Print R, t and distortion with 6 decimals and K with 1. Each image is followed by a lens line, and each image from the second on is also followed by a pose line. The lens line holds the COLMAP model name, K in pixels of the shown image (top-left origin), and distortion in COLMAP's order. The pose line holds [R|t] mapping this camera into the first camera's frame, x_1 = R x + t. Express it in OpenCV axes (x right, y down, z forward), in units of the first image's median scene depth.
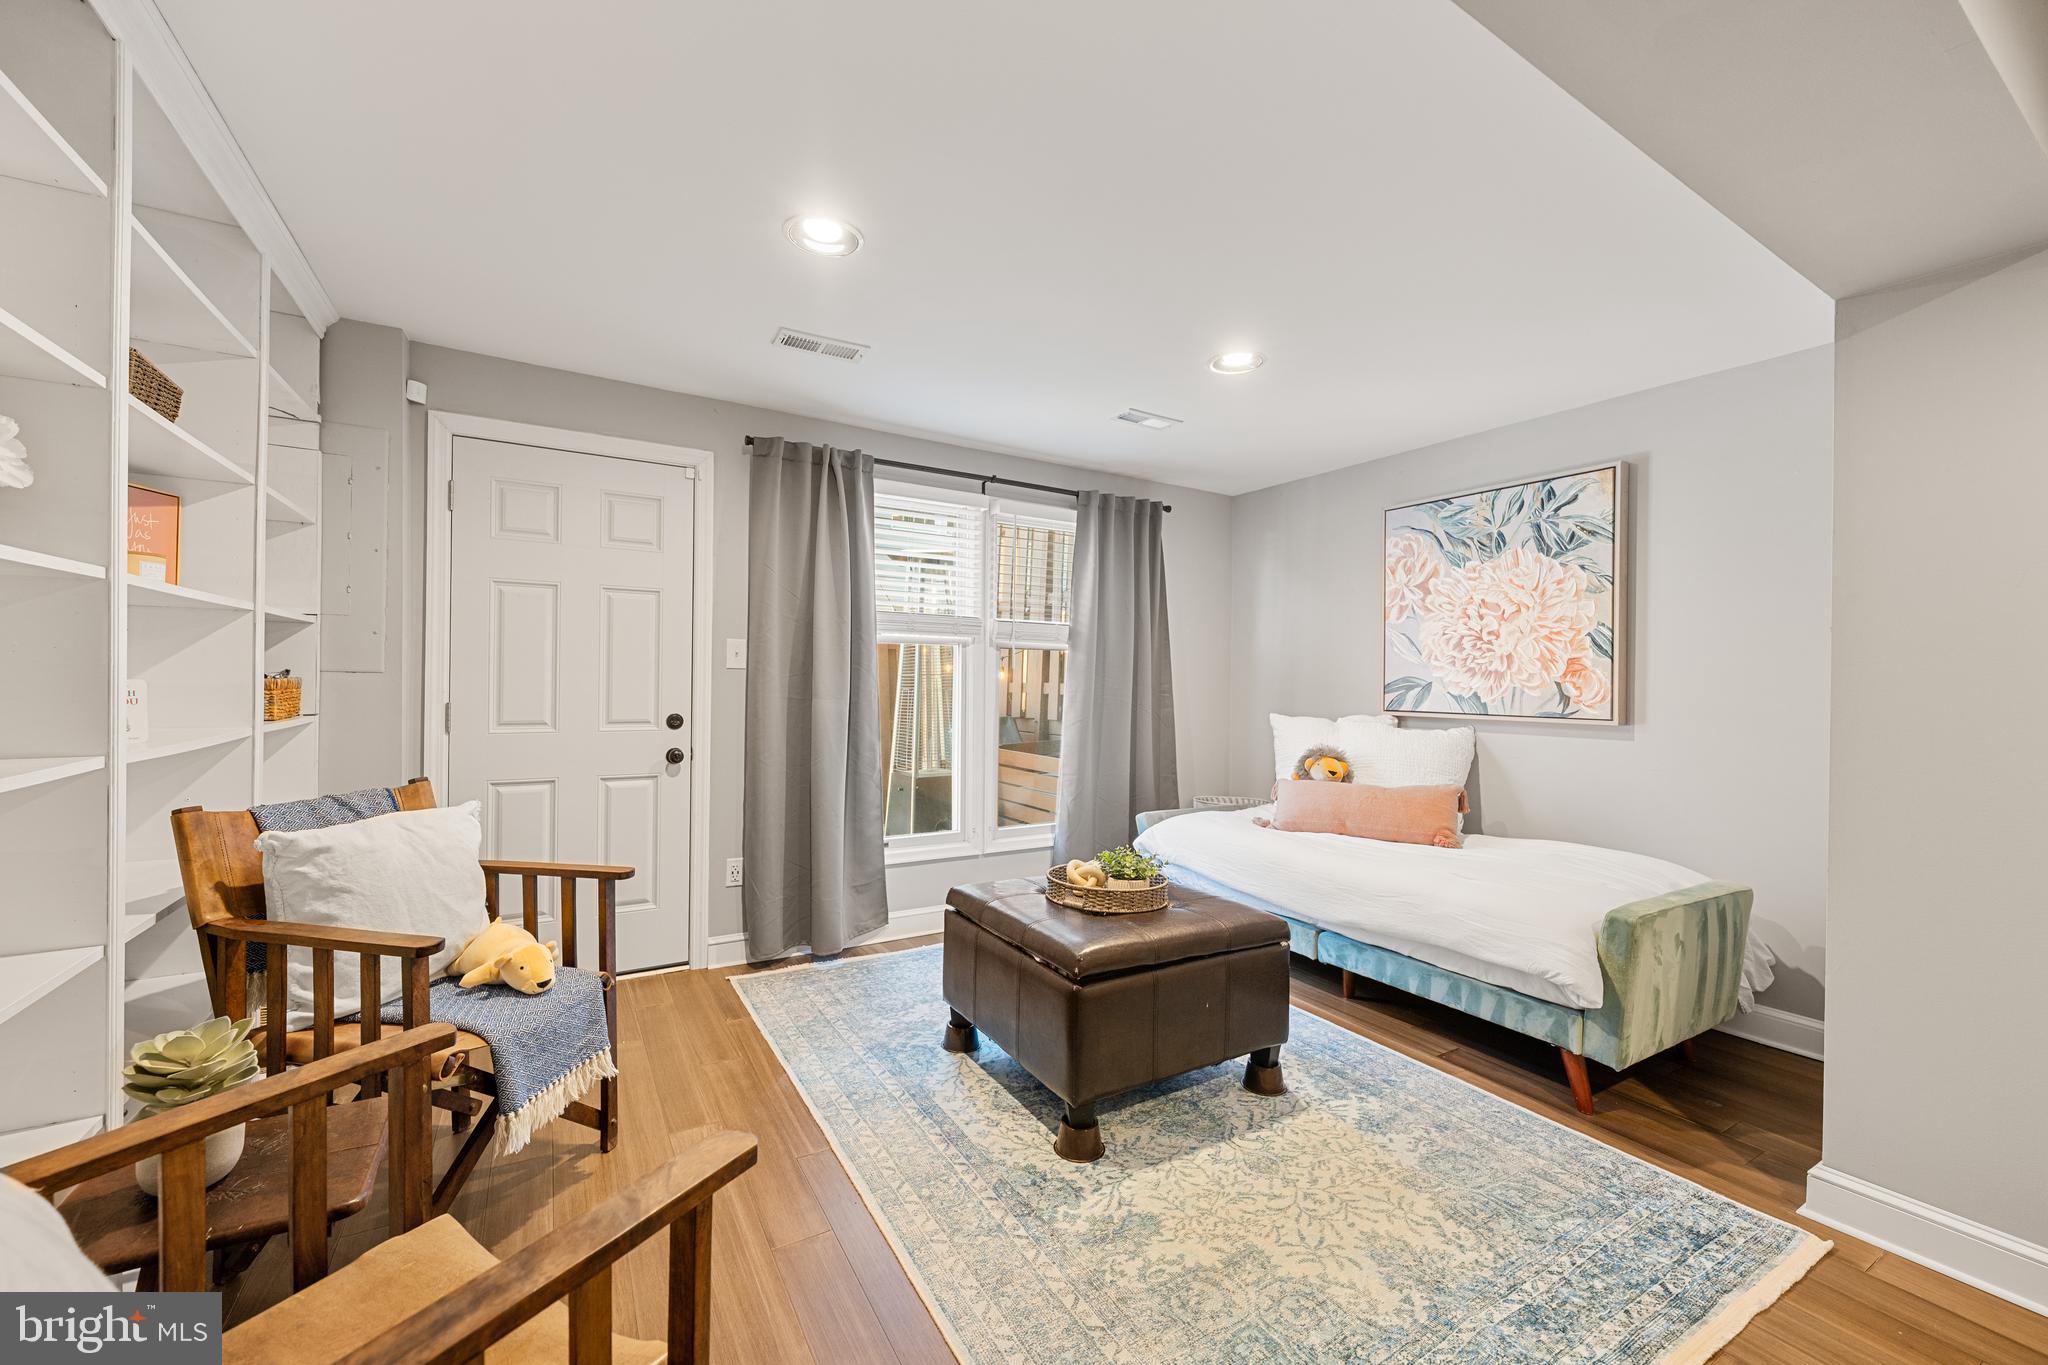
lens RADIAL K [[802.0, 0, 1017.7], [0, 802.0, 682.0], [0, 0, 1]] dist [0.001122, 0.000195]
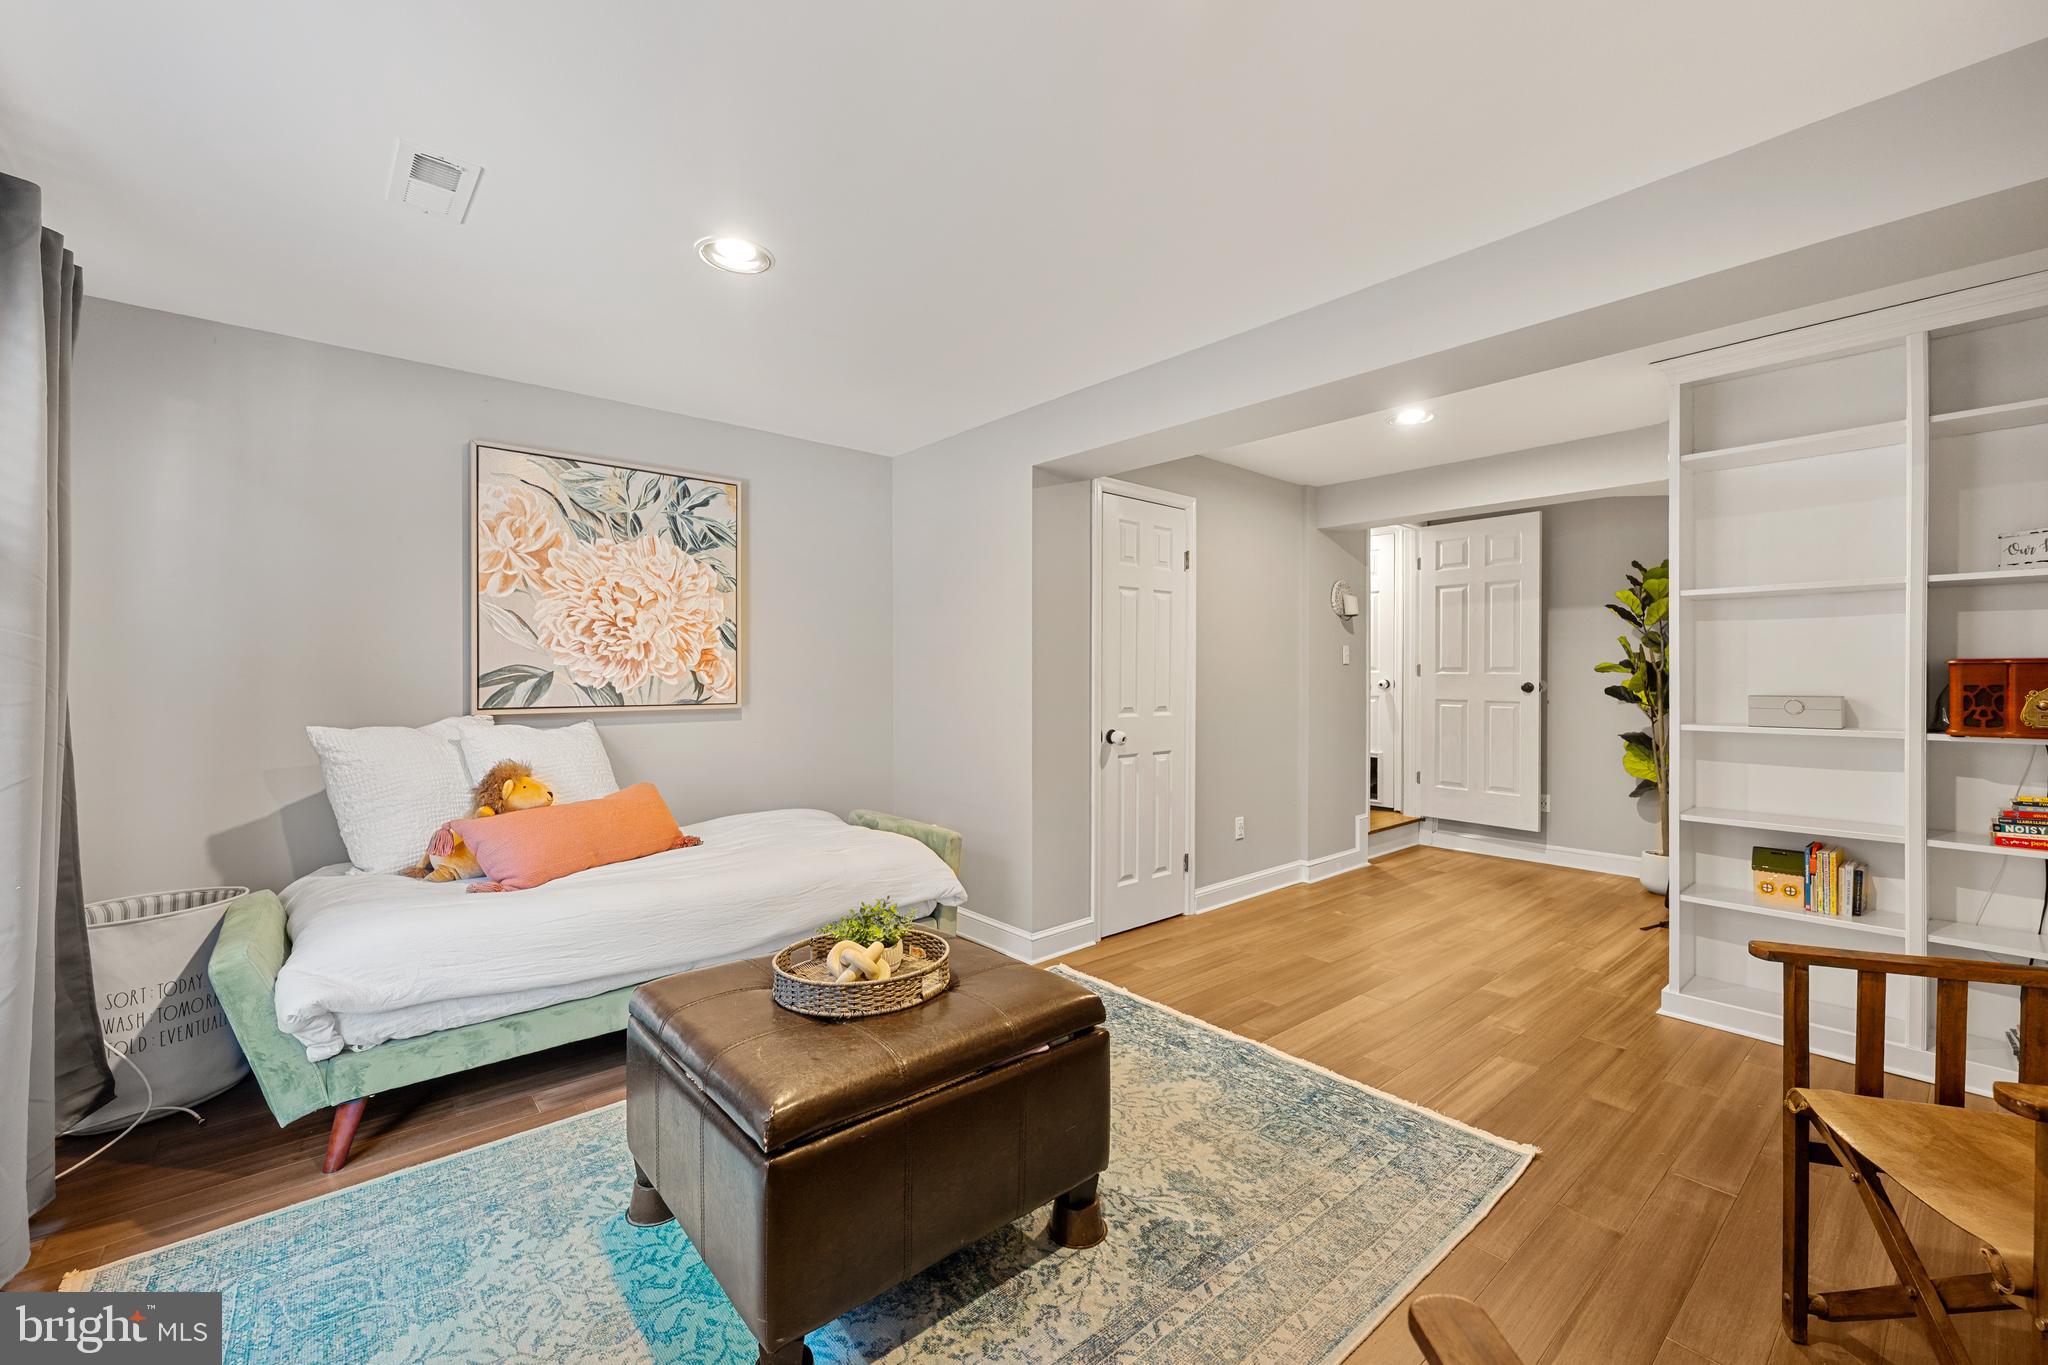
lens RADIAL K [[828.8, 0, 1019.6], [0, 828.8, 673.4], [0, 0, 1]] dist [-0.000405, -0.000018]
pose [[-0.170963, -0.013131, 0.985190, -0.474329], [-0.002430, 0.999914, 0.012905, -0.011523], [-0.985274, -0.000188, -0.170980, 0.745562]]
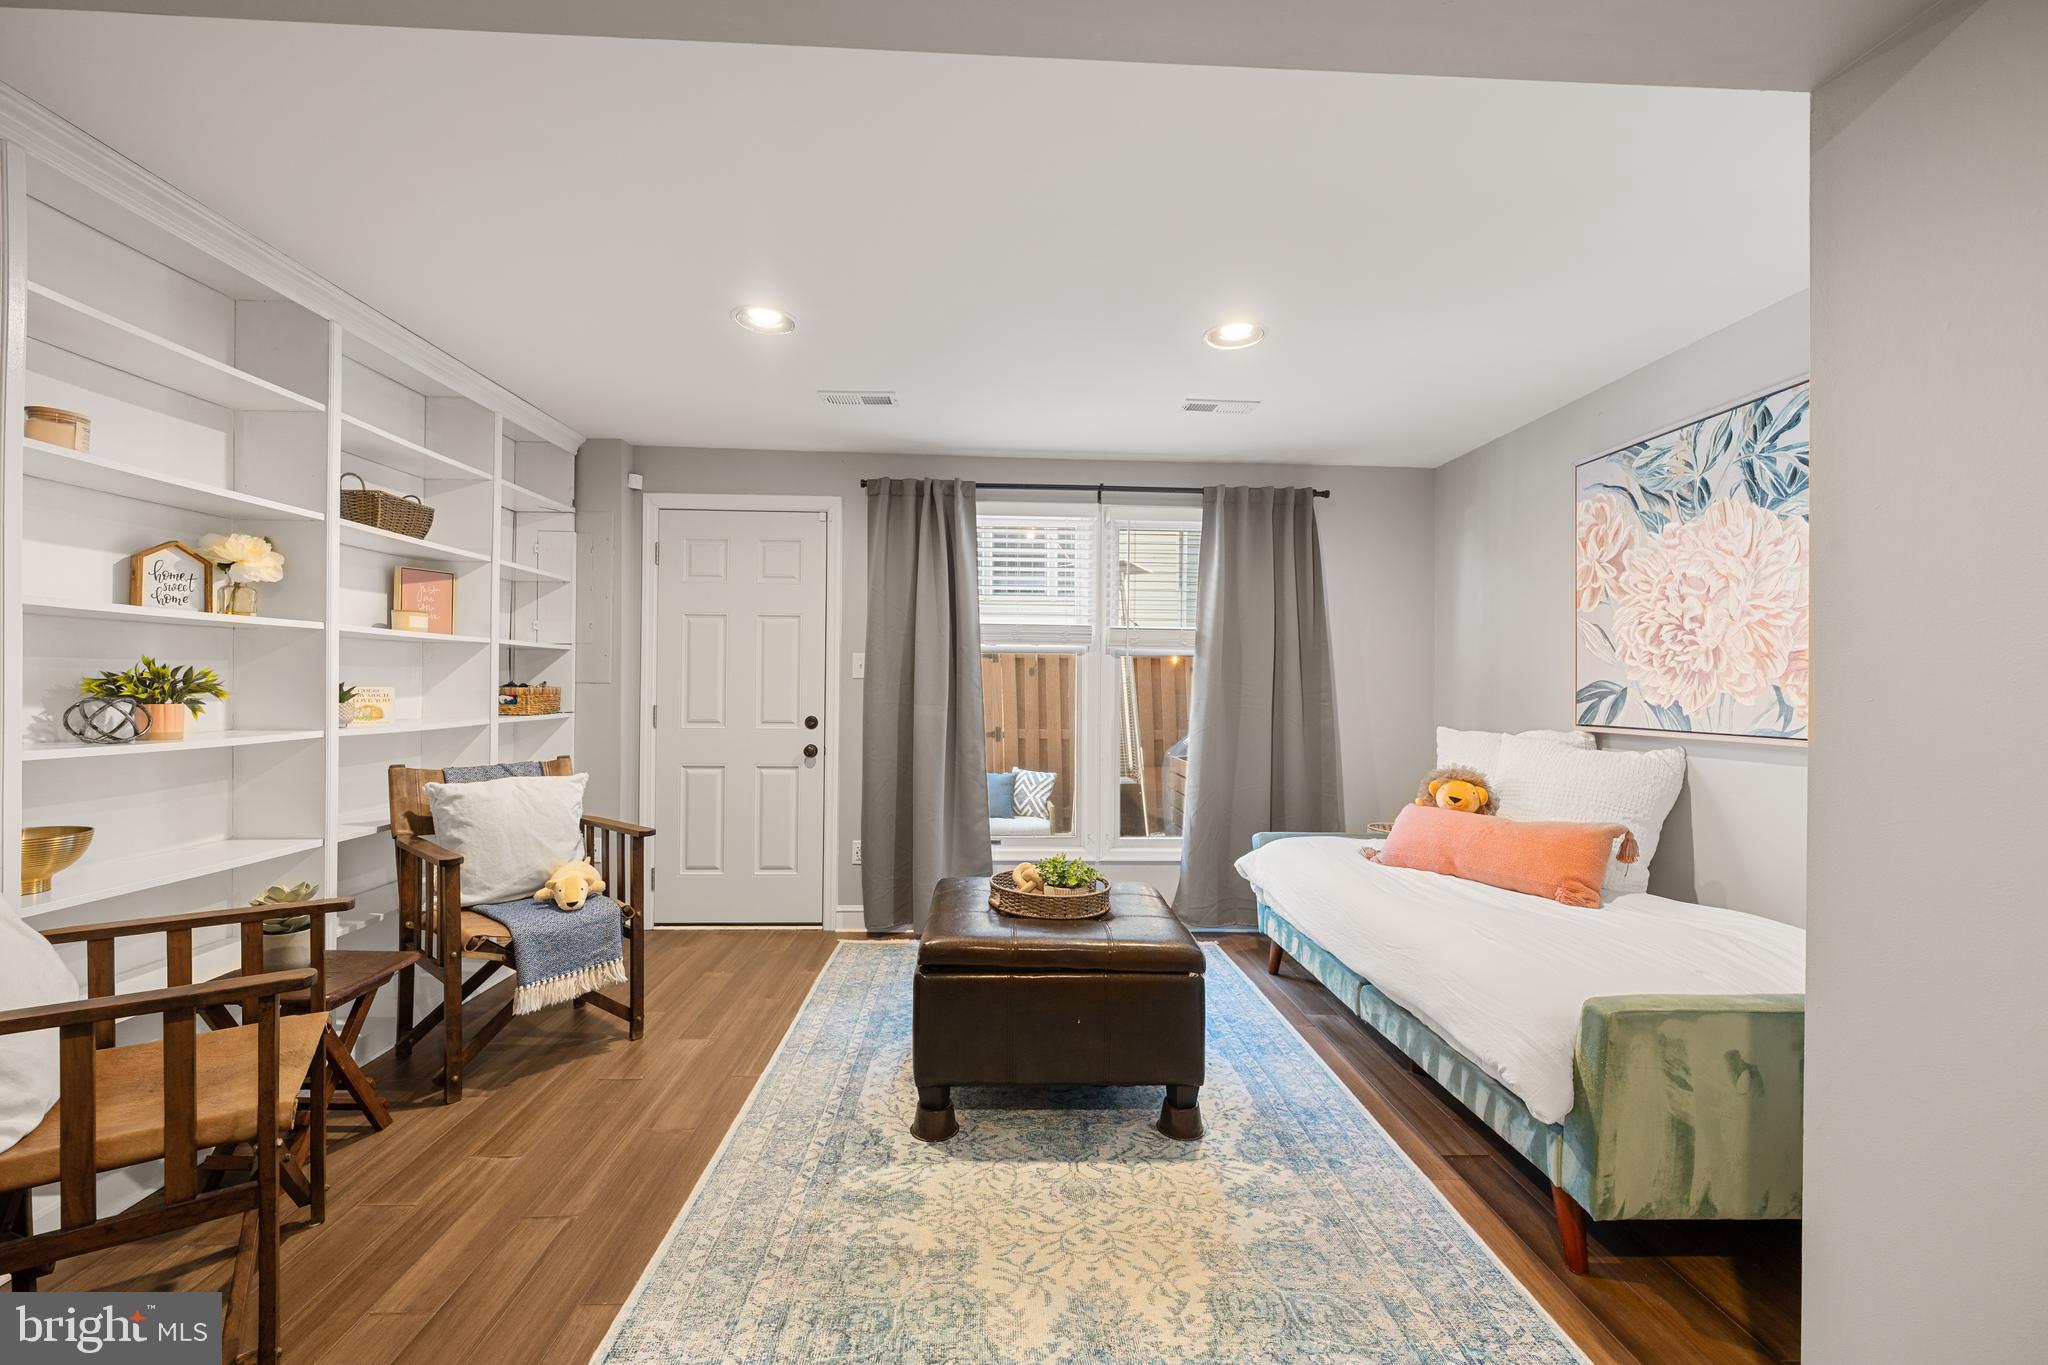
lens RADIAL K [[811.6, 0, 1015.7], [0, 811.6, 685.1], [0, 0, 1]] dist [0.000216, 0.000233]
pose [[0.879219, -0.005994, -0.476380, 0.419910], [0.001287, 0.999947, -0.010206, 0.005396], [0.476416, 0.008360, 0.879180, 0.066968]]
